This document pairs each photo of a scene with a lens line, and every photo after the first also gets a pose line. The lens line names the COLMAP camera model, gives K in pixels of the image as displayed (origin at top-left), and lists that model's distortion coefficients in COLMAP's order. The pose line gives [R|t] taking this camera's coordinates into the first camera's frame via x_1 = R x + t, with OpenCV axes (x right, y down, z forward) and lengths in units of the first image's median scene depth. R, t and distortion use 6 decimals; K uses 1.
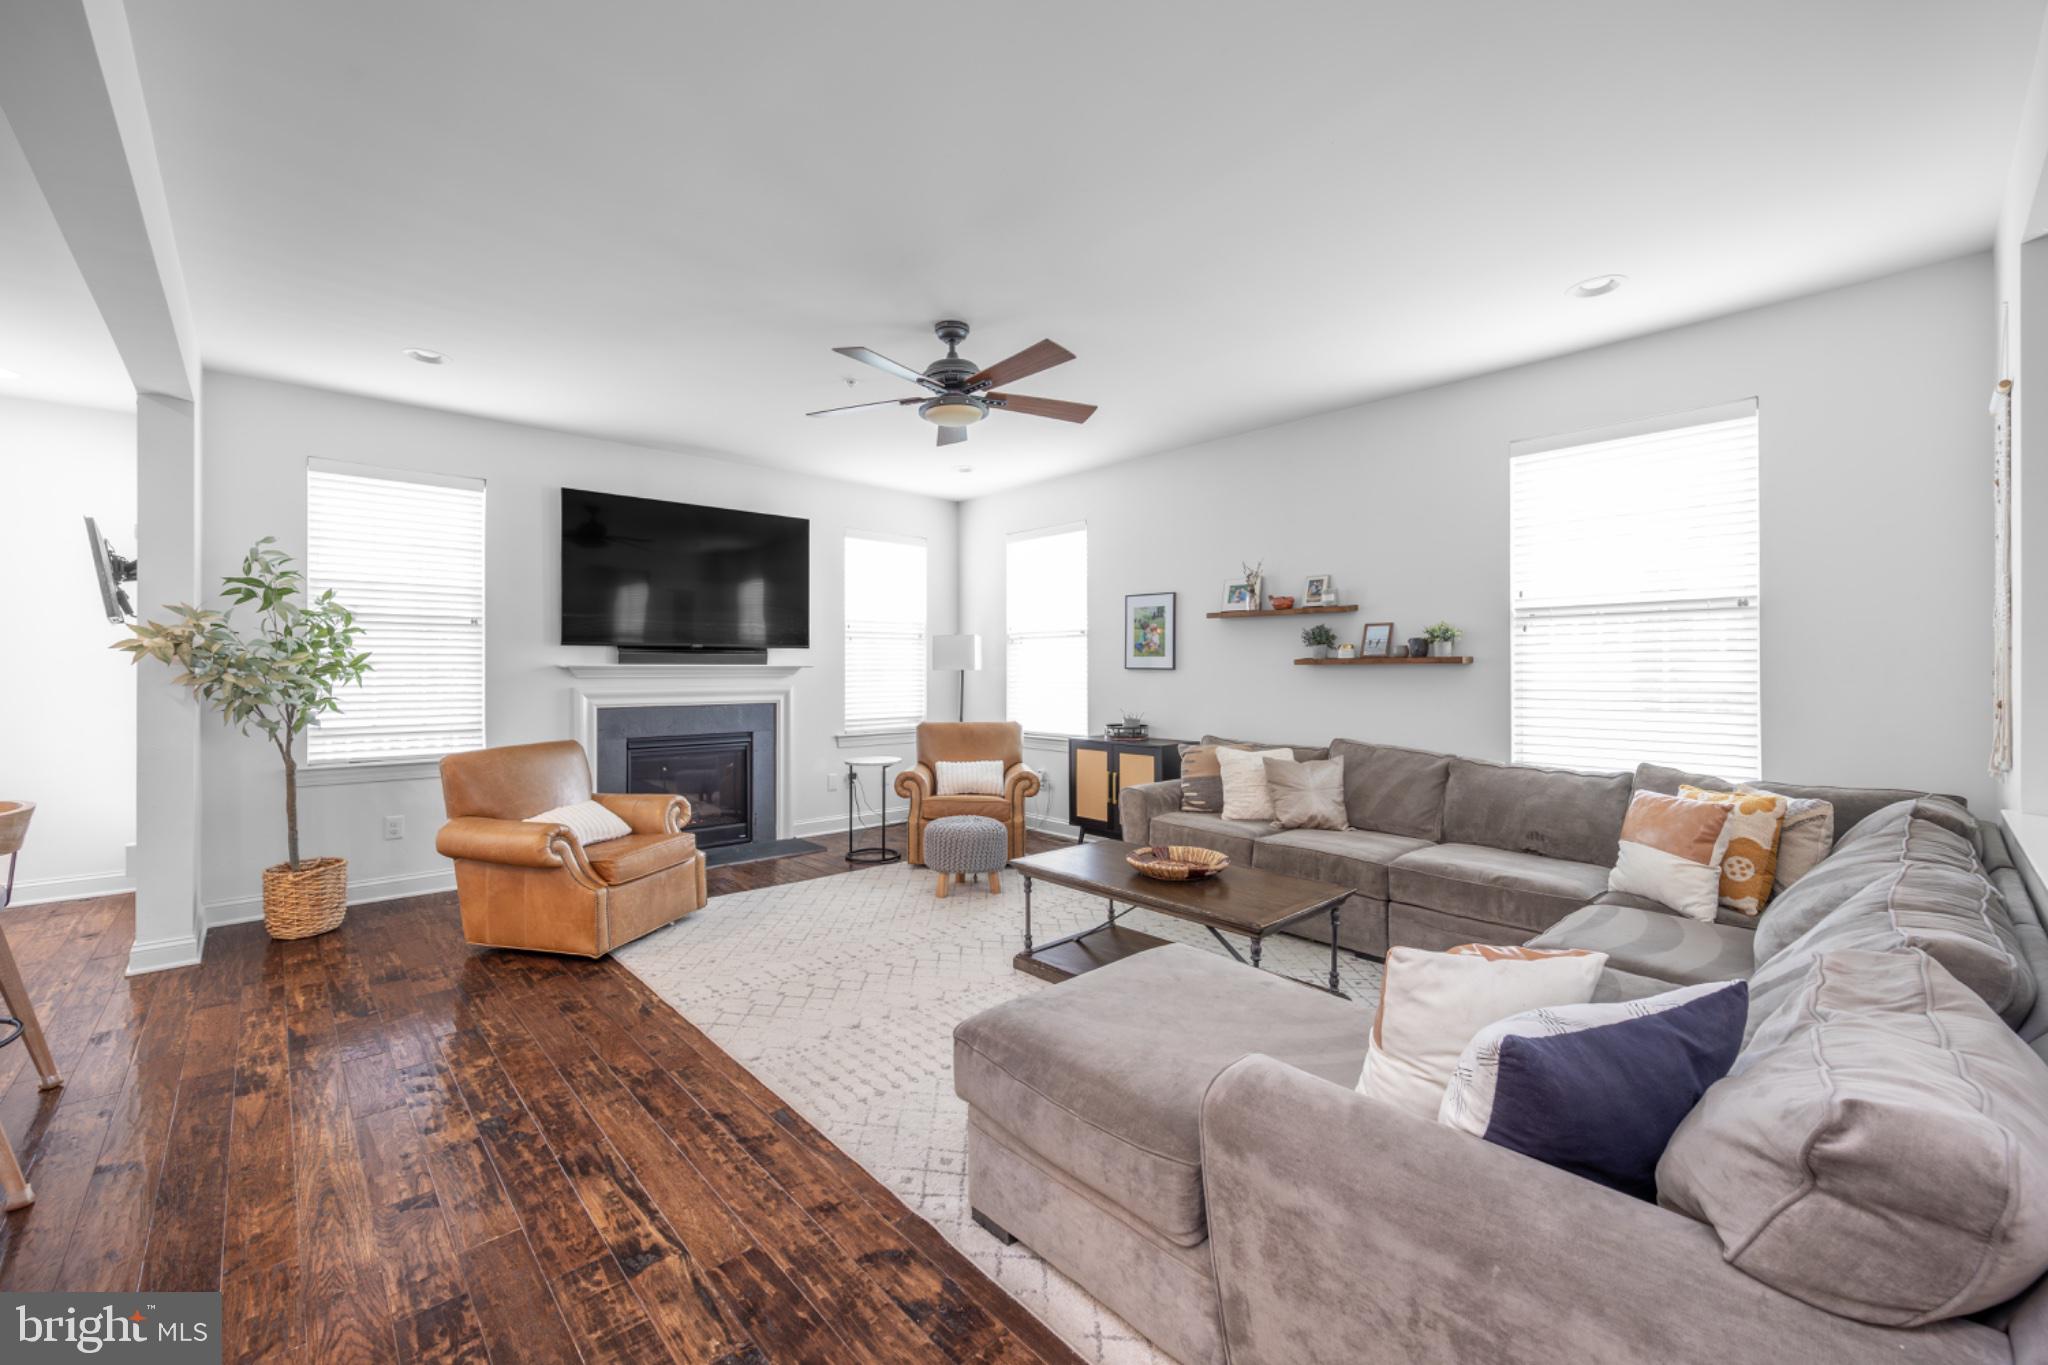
lens RADIAL K [[820.8, 0, 1024.0], [0, 820.8, 682.5], [0, 0, 1]] dist [0.000043, -0.000172]
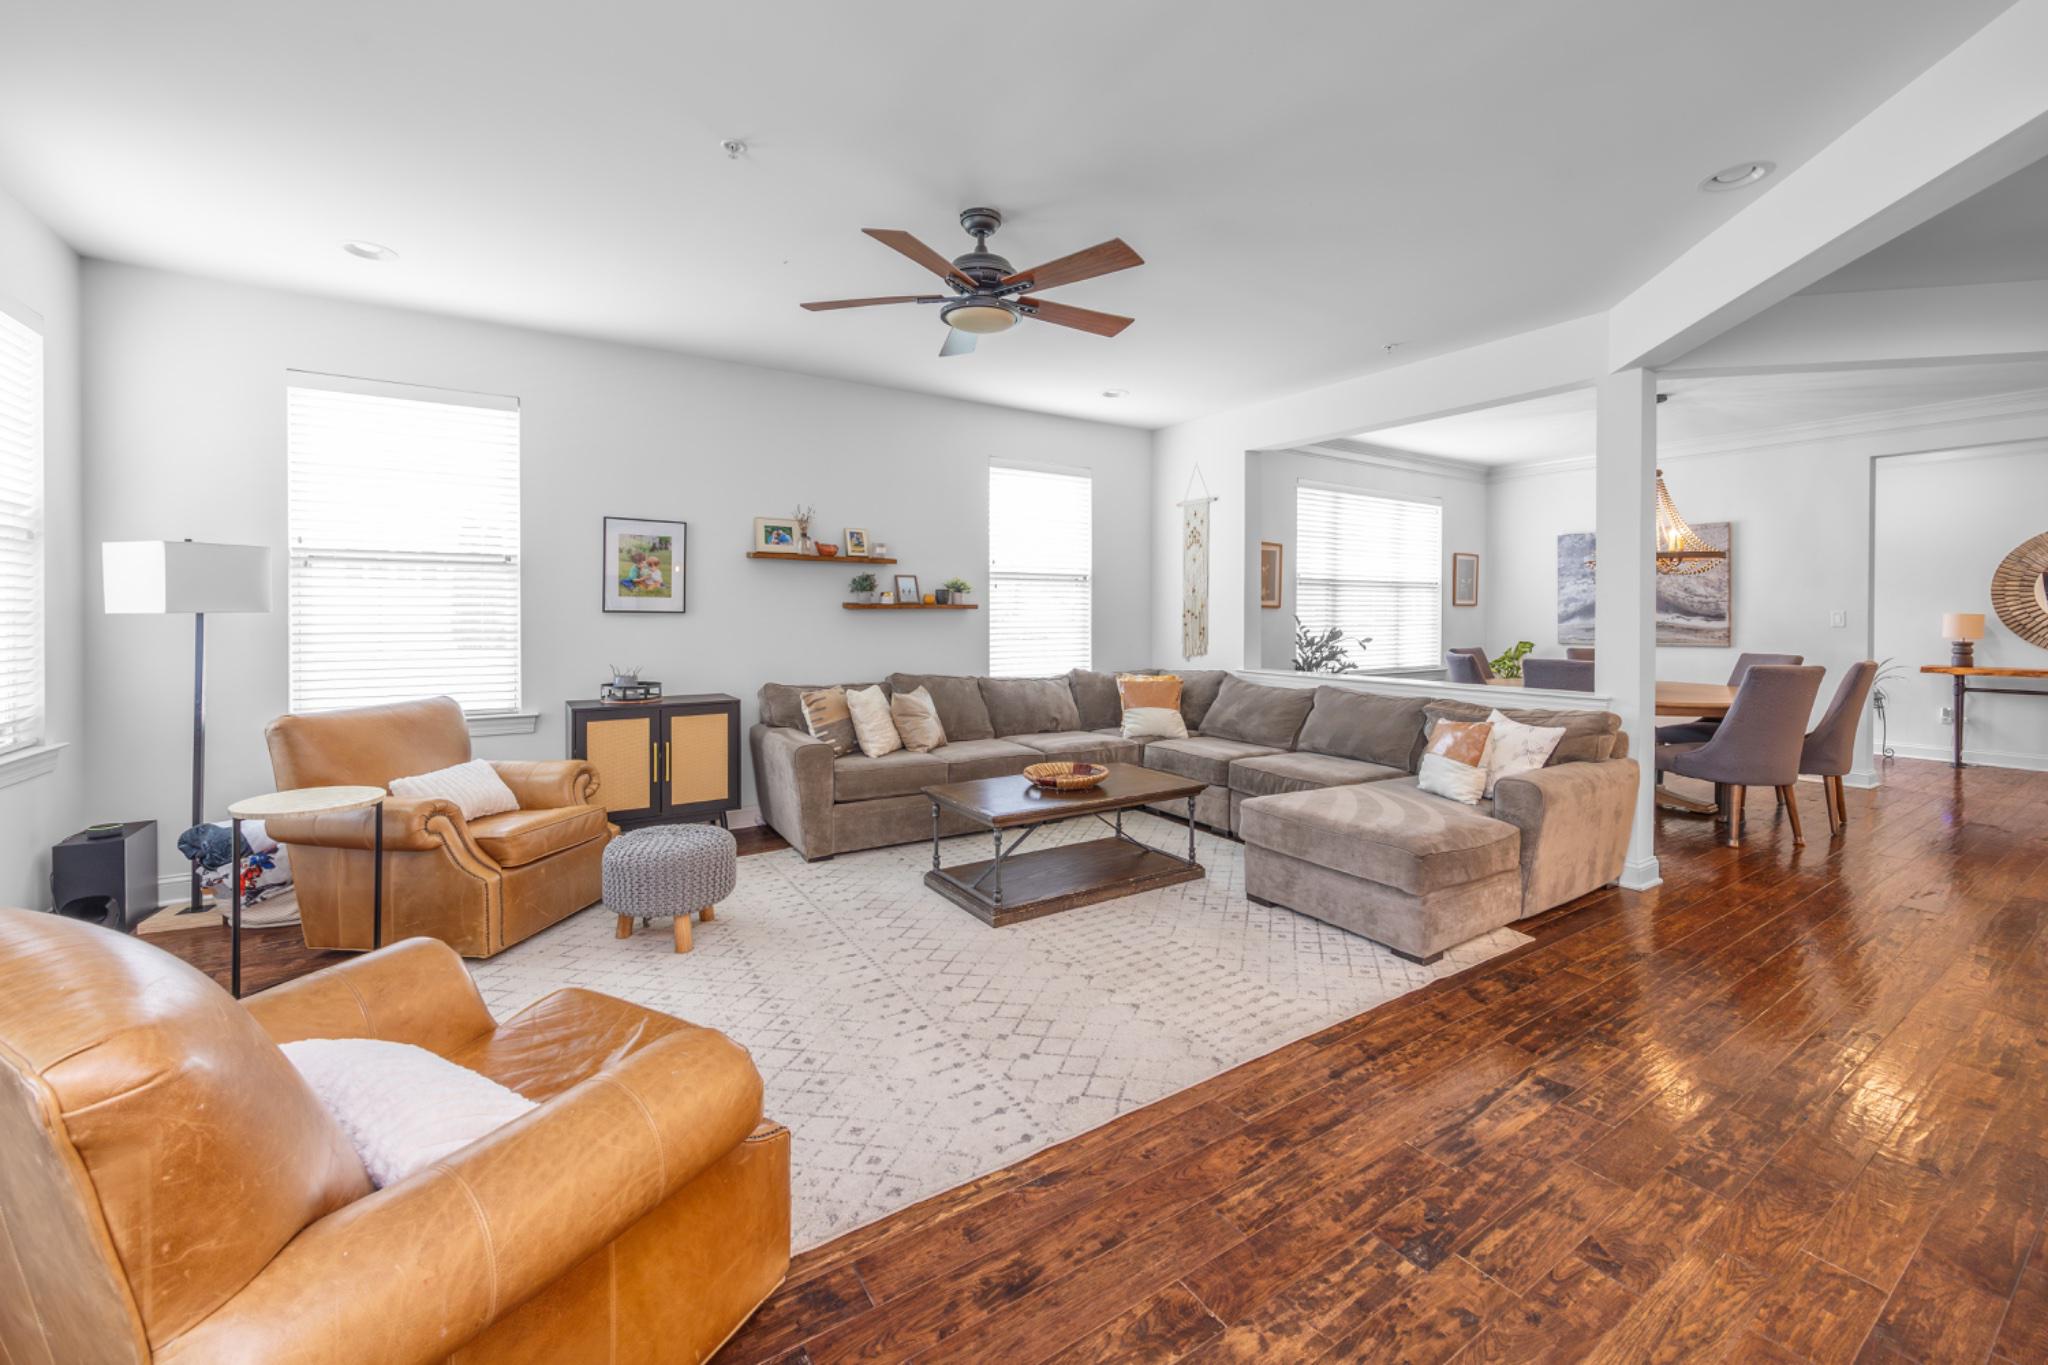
lens RADIAL K [[798.3, 0, 1039.8], [0, 798.3, 626.8], [0, 0, 1]] dist [-0.002285, 0.000147]
pose [[0.167871, -0.013859, 0.985712, -0.743843], [0.014164, 0.999832, 0.011645, -0.007898], [-0.985707, 0.012006, 0.168039, 0.651203]]
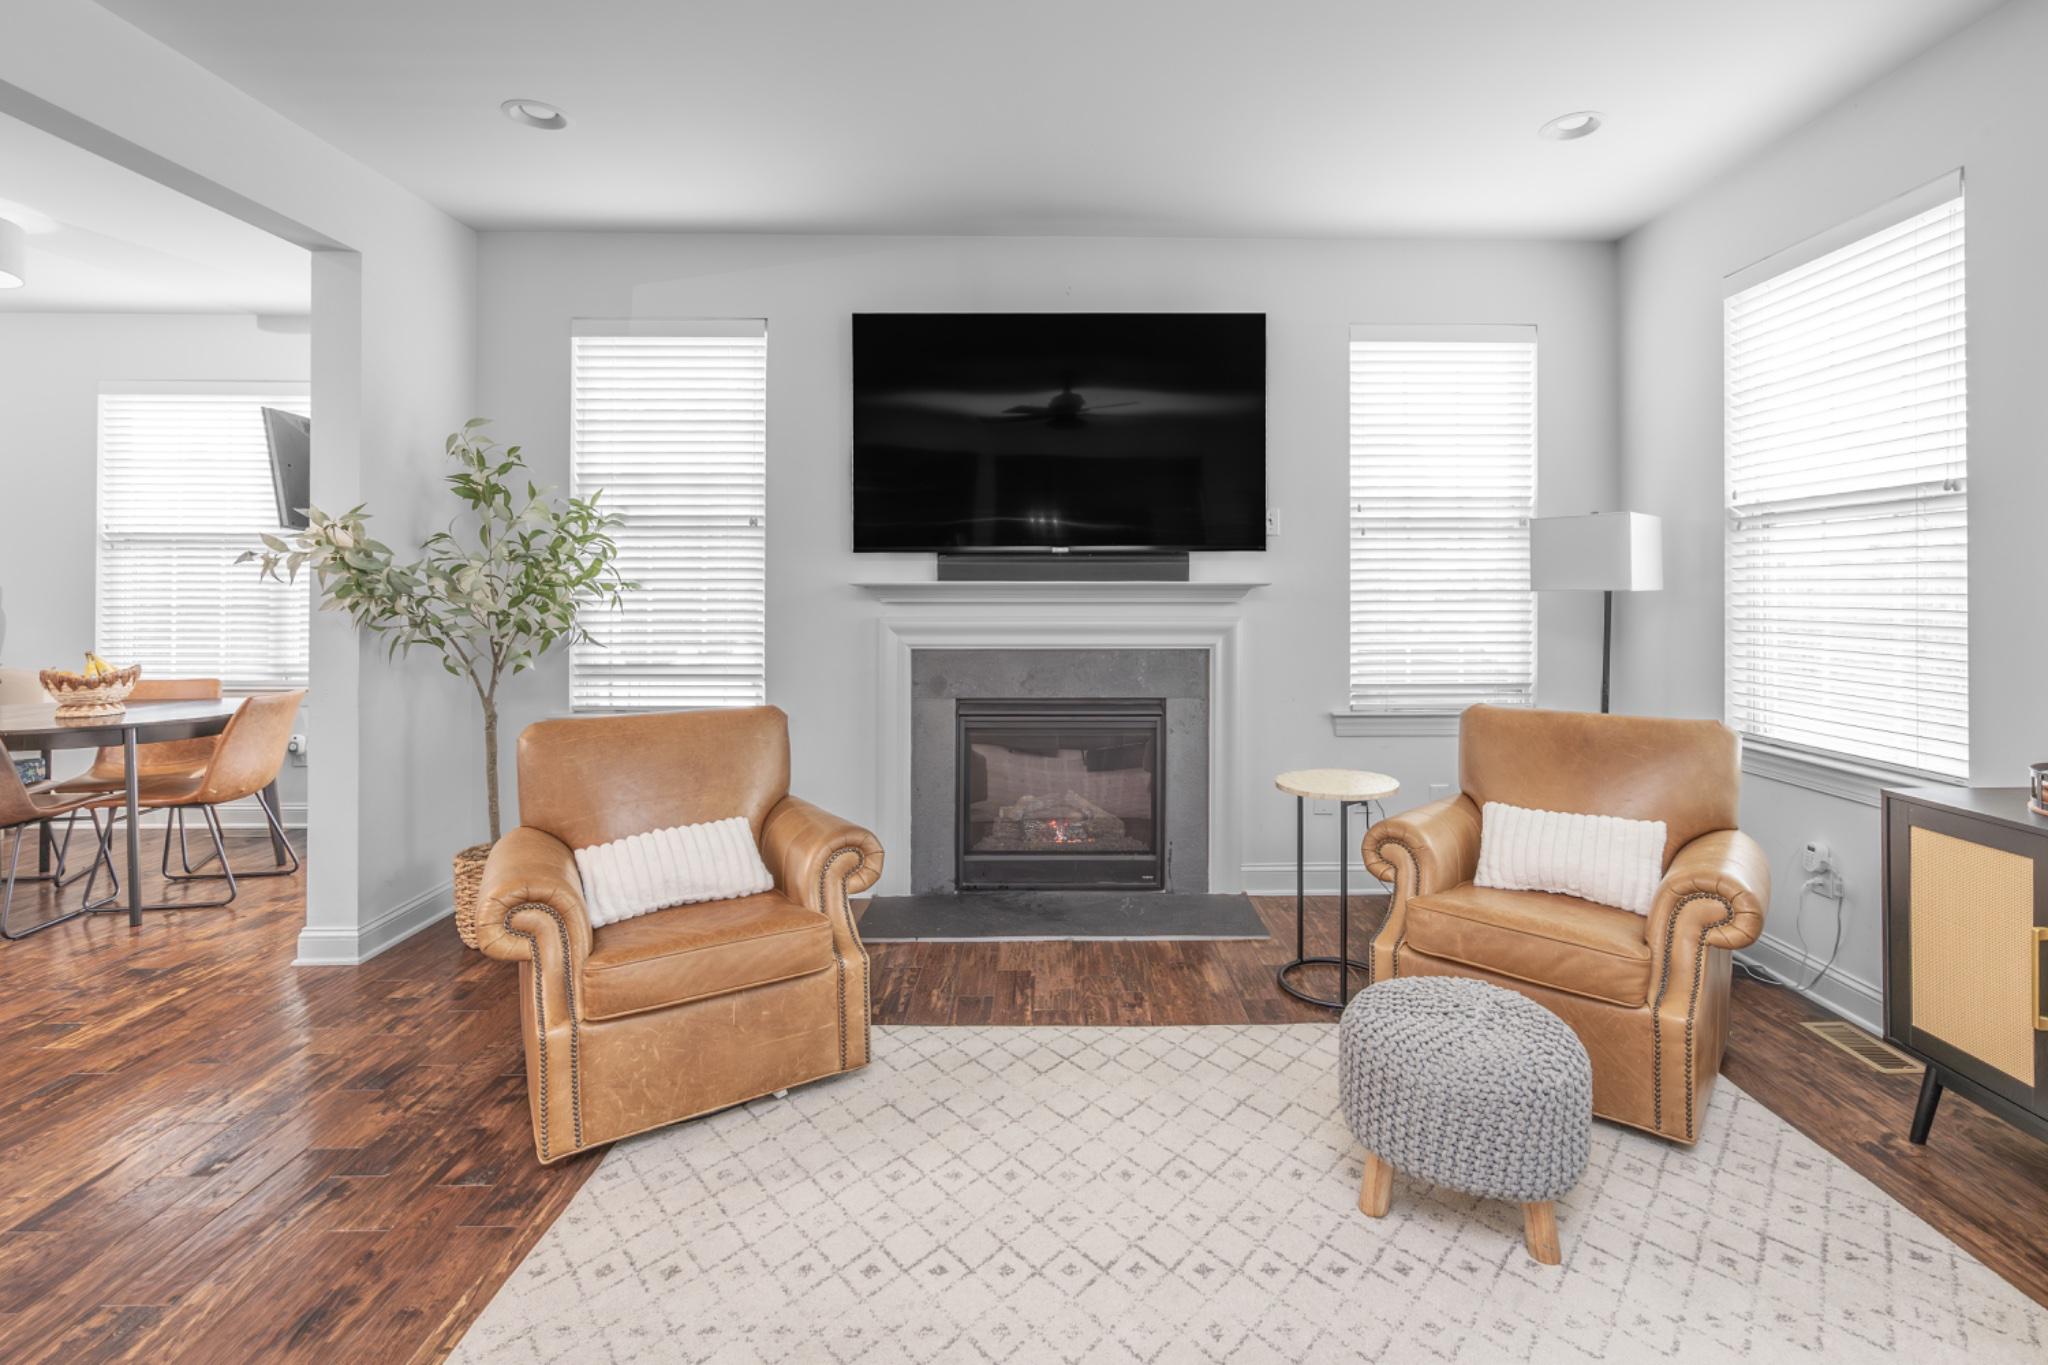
lens RADIAL K [[952.3, 0, 1071.8], [0, 952.3, 588.4], [0, 0, 1]] dist [-0.003343, -0.000474]
pose [[0.744868, 0.001011, -0.667211, 0.089905], [-0.010489, 0.999893, -0.010194, -0.012738], [0.667129, 0.014591, 0.744799, 0.637629]]
